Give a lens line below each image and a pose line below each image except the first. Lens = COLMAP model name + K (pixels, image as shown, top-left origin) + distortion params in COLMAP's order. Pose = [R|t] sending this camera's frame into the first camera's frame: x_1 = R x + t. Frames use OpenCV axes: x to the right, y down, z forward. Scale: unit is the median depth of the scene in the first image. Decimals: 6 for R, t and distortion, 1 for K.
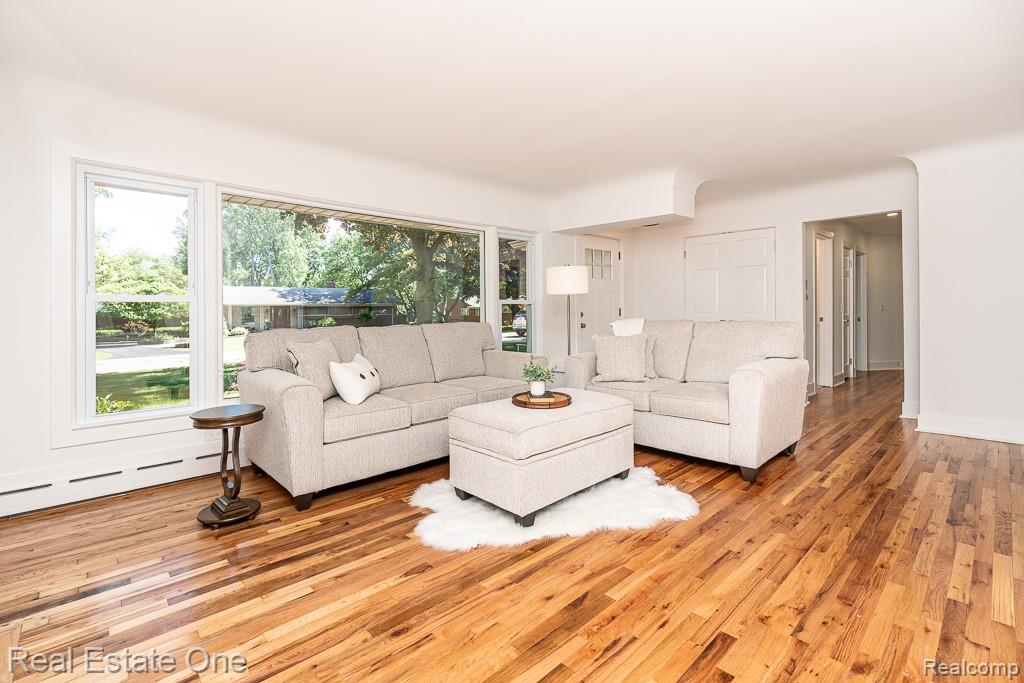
lens RADIAL K [[465.5, 0, 525.7], [0, 465.5, 308.6], [0, 0, 1]] dist [0.011995, -0.000097]
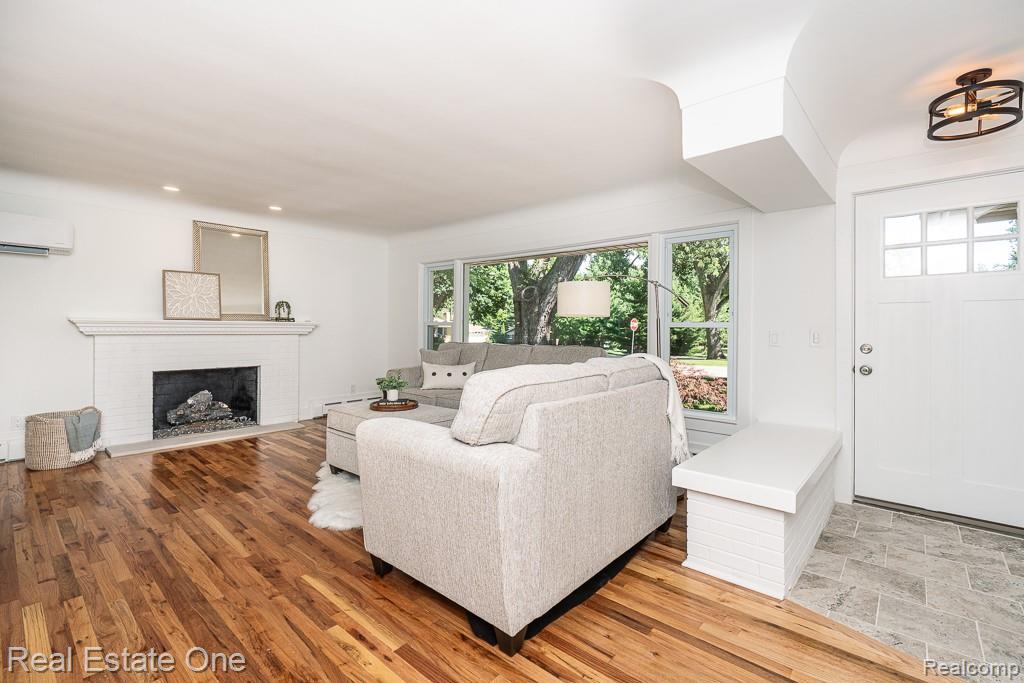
lens RADIAL K [[465.5, 0, 512.3], [0, 465.5, 333.4], [0, 0, 1]] dist [0.011995, -0.000097]
pose [[0.062121, 0.020052, -0.997867, 1.706249], [-0.002114, 0.999799, 0.019960, -0.036604], [0.998066, 0.000869, 0.062151, 1.611557]]
